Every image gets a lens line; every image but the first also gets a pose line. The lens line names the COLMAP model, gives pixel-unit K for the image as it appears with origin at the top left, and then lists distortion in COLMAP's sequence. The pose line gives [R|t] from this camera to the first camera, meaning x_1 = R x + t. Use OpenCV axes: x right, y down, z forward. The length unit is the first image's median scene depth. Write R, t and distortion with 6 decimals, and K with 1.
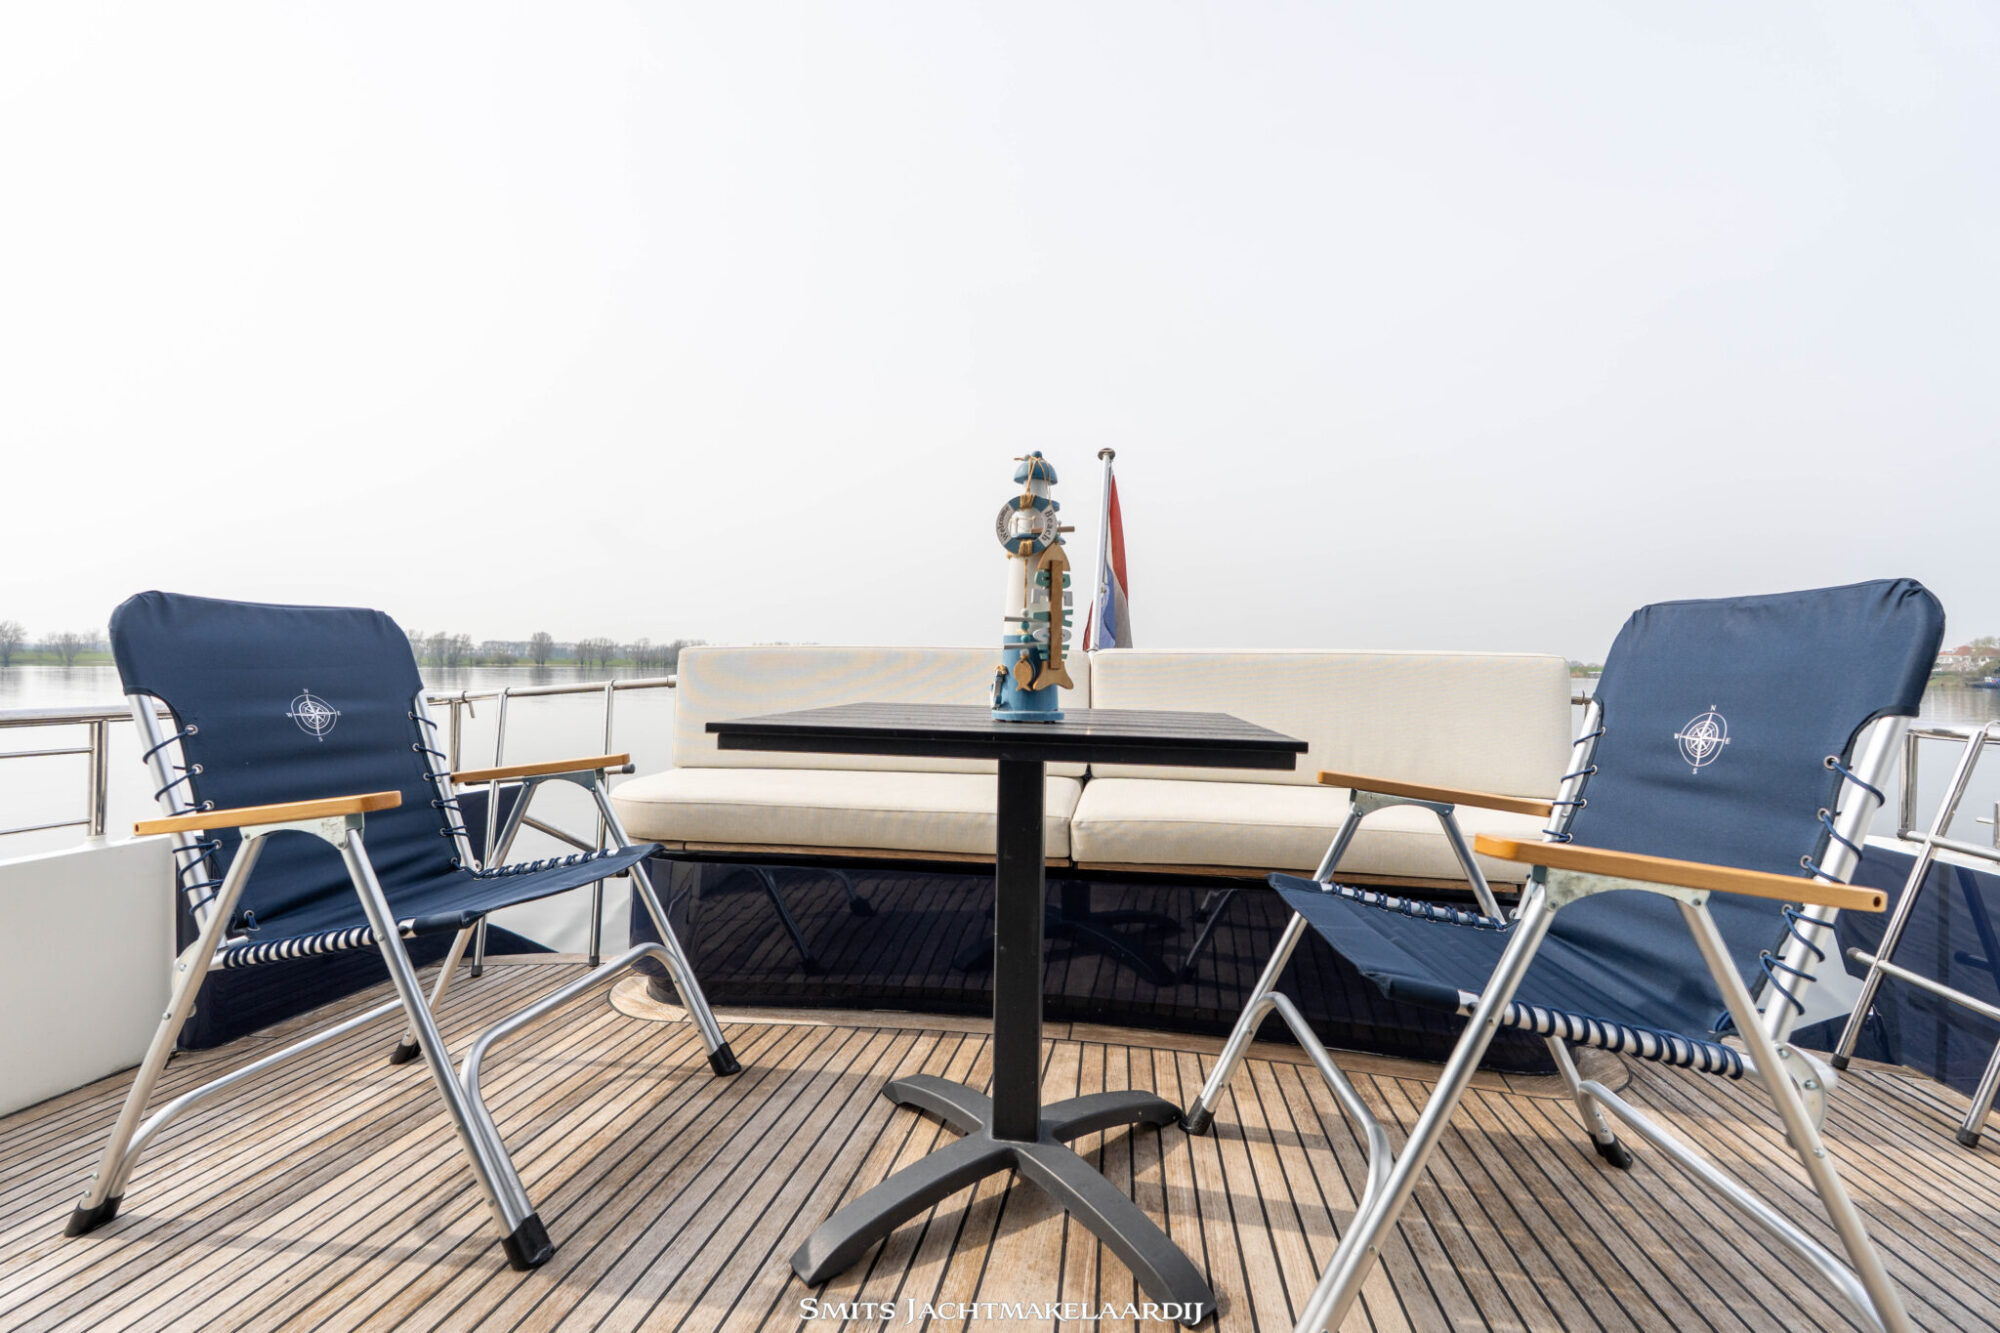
lens RADIAL K [[906.0, 0, 1000.0], [0, 906.0, 666.5], [0, 0, 1]] dist [-0.000528, 0.000340]
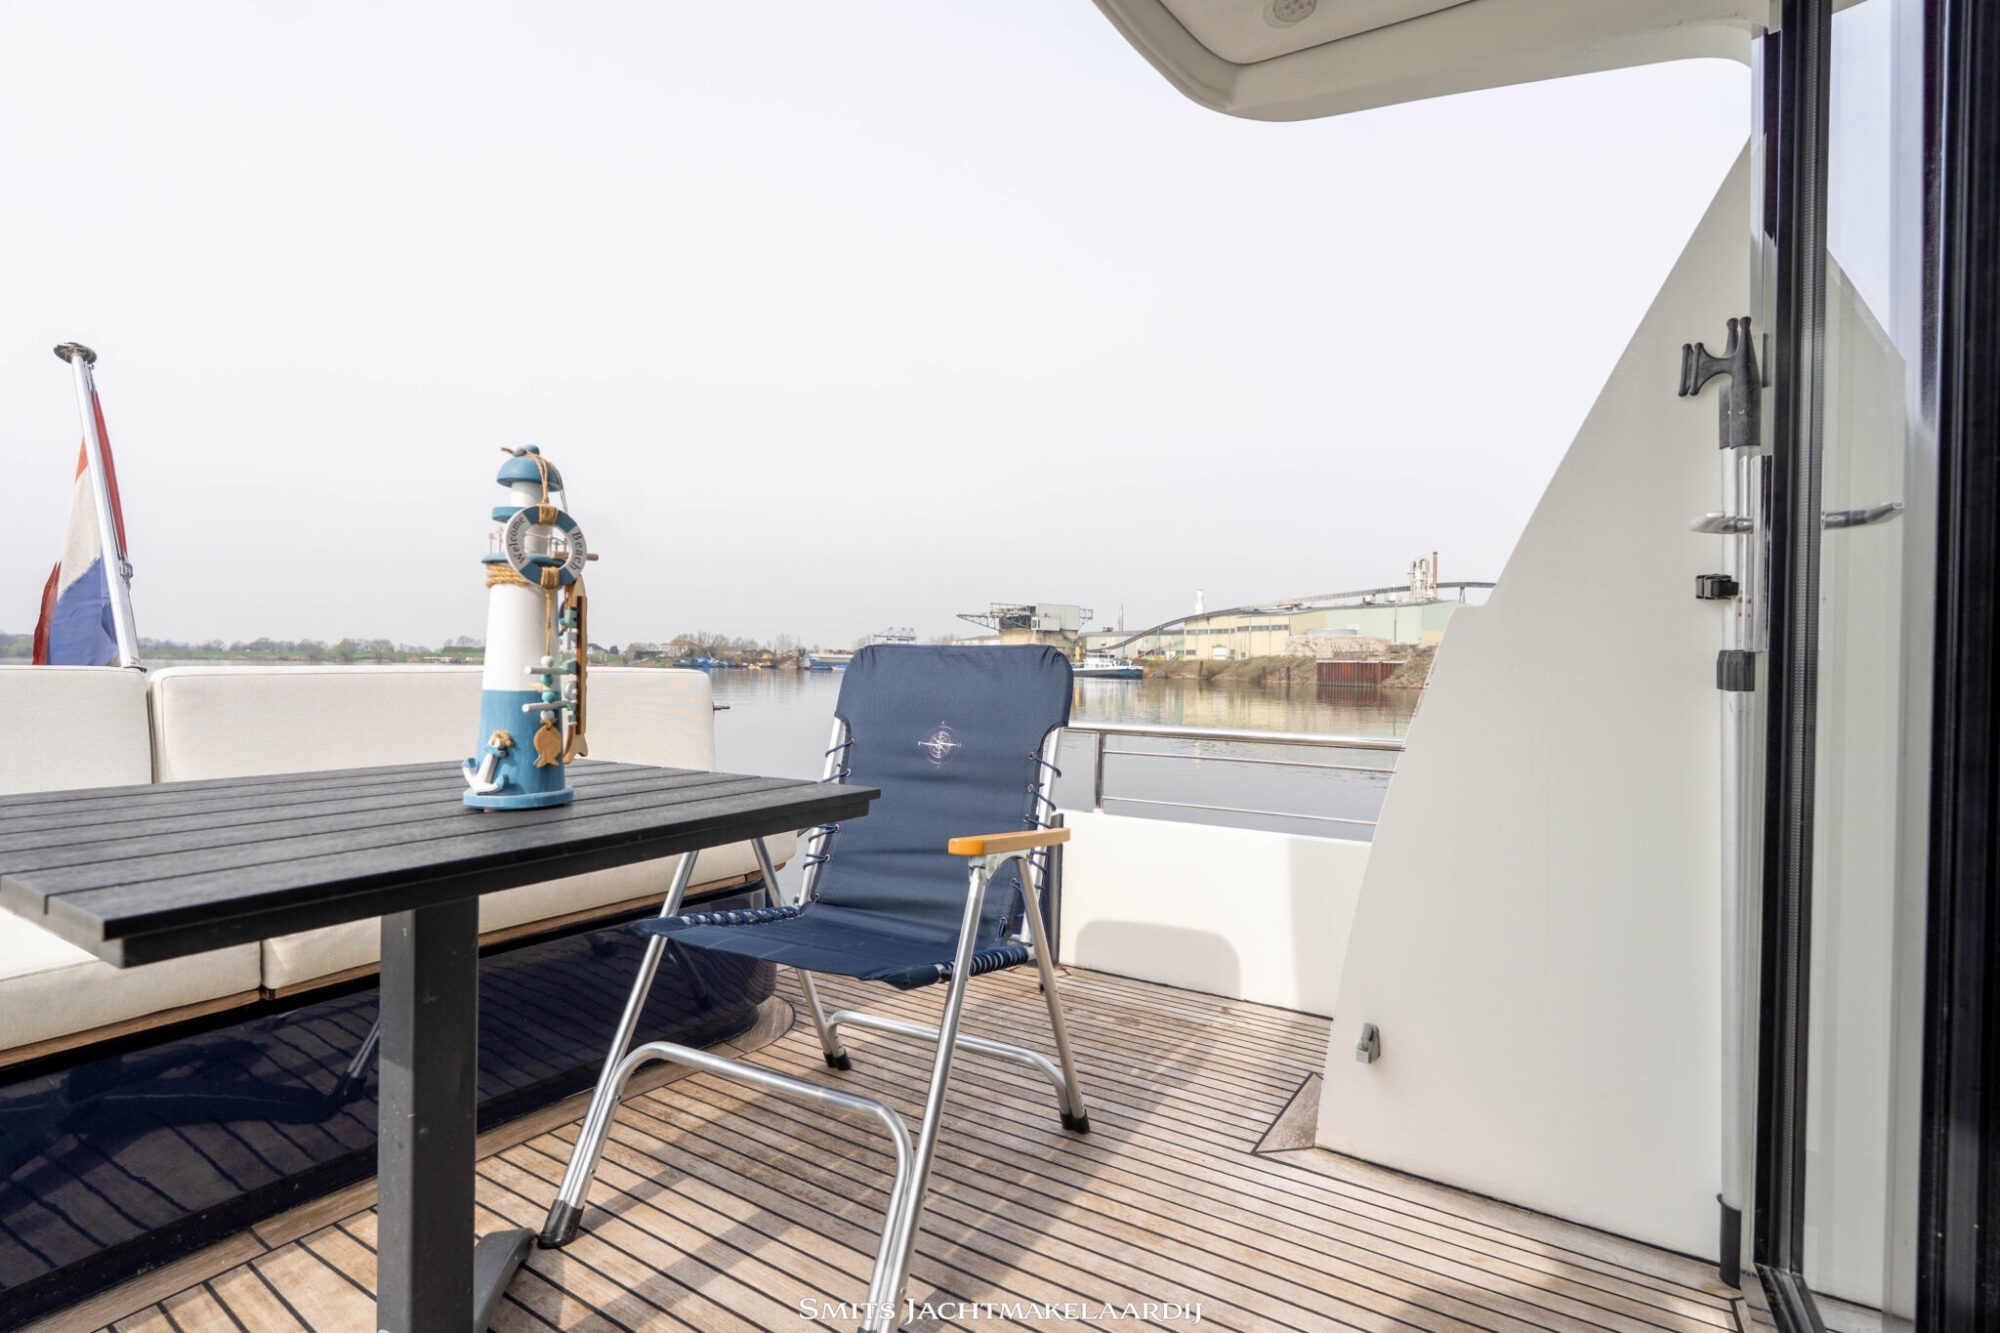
lens RADIAL K [[896.9, 0, 1000.0], [0, 896.9, 666.5], [0, 0, 1]] dist [-0.002115, -0.000151]
pose [[0.374375, -0.013484, 0.927179, -0.451110], [-0.007589, 0.999816, 0.017605, -0.062002], [-0.927246, -0.013627, 0.374204, 0.319580]]
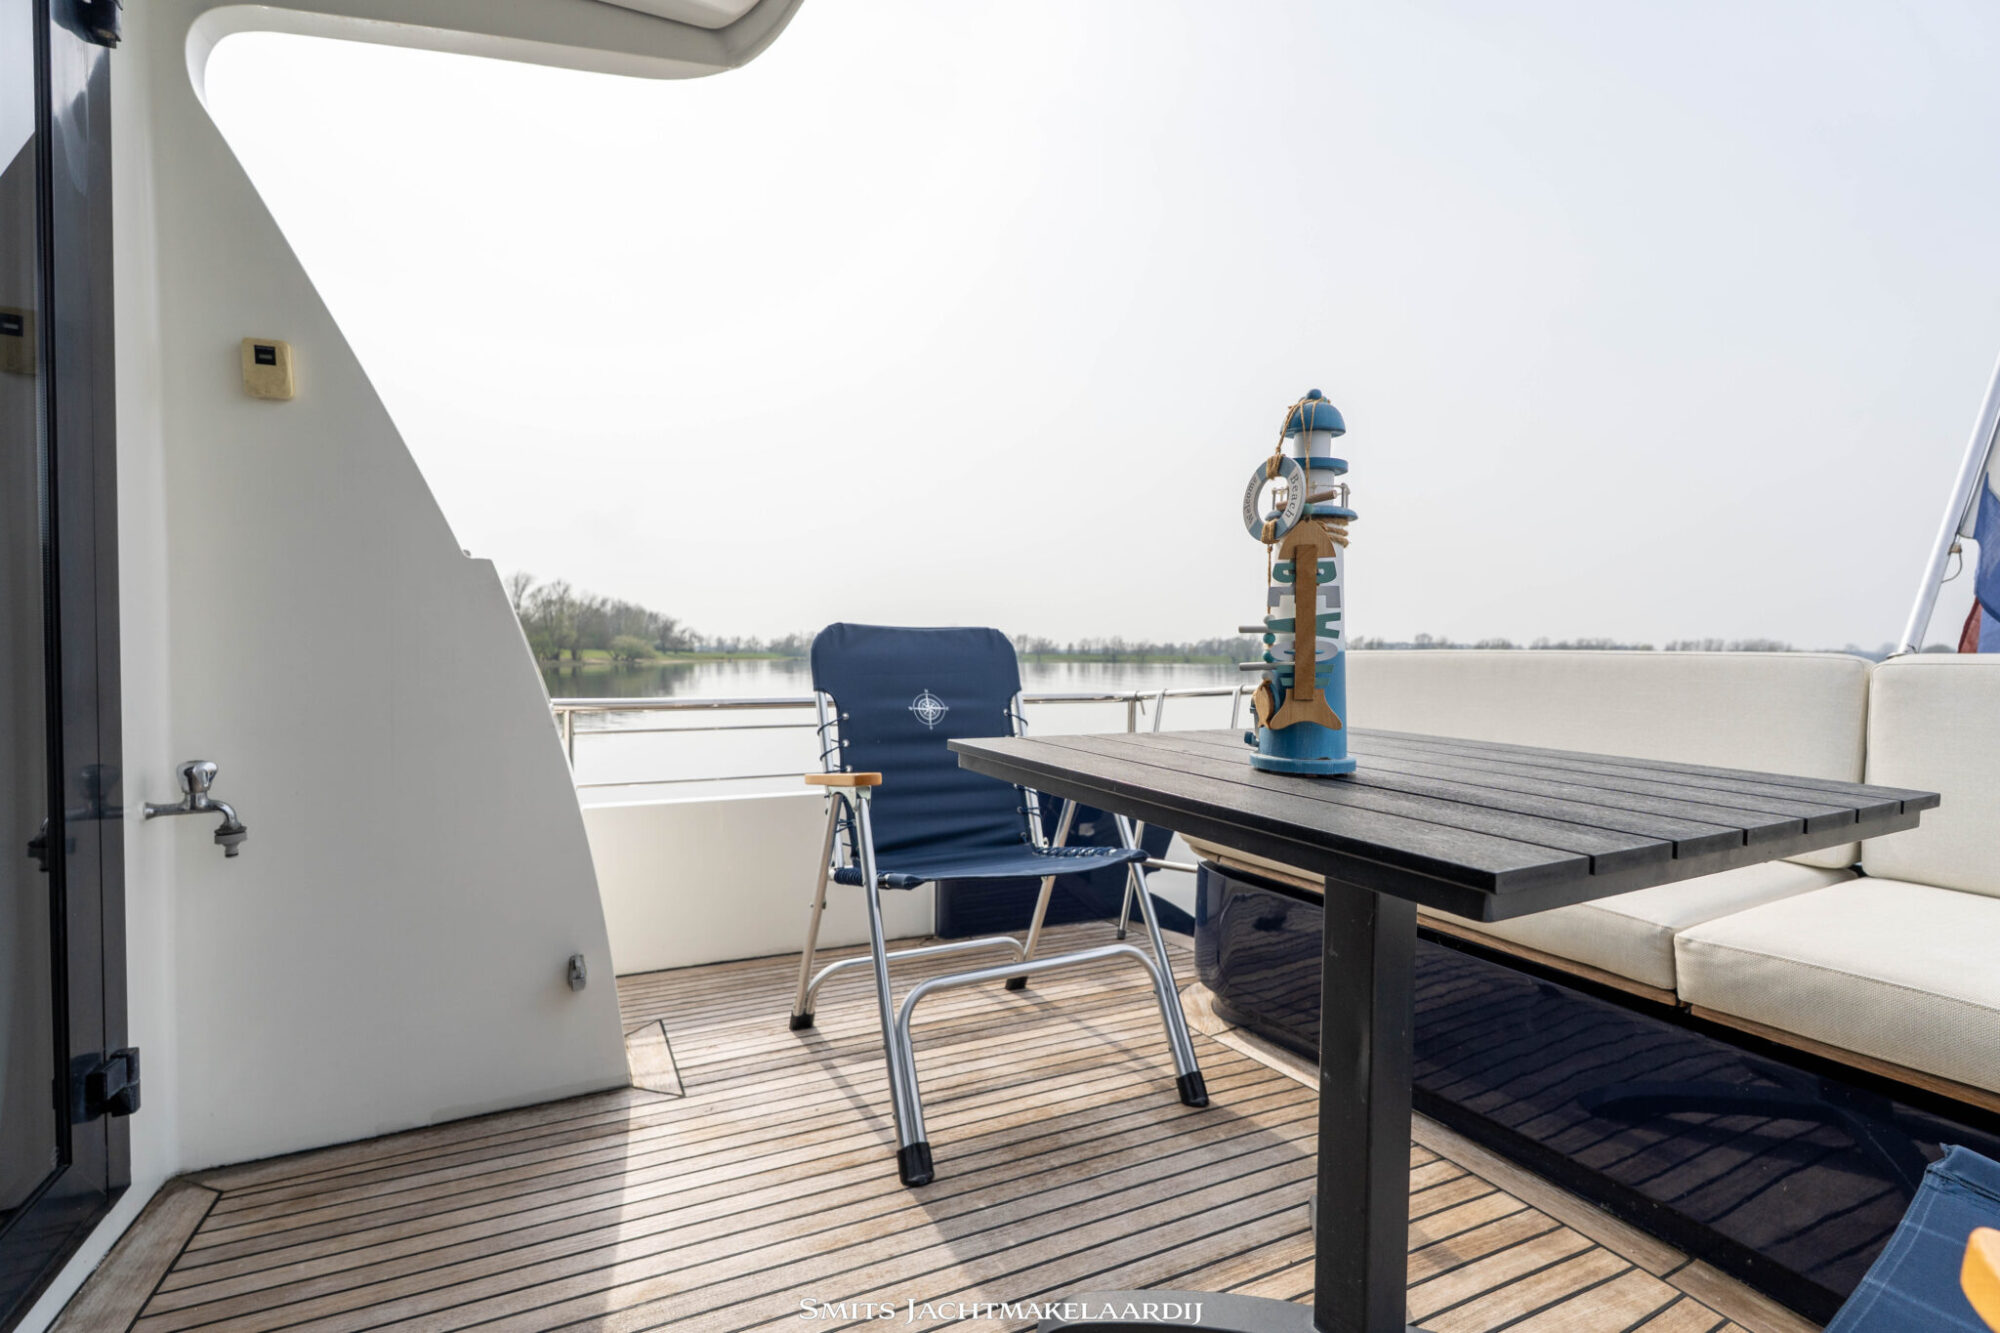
lens RADIAL K [[896.9, 0, 1000.0], [0, 896.9, 666.5], [0, 0, 1]] dist [-0.002115, -0.000151]
pose [[0.570872, 0.010146, -0.820976, 0.426139], [-0.004818, 0.999948, 0.009007, -0.023858], [0.821025, -0.001186, 0.570891, 0.354214]]
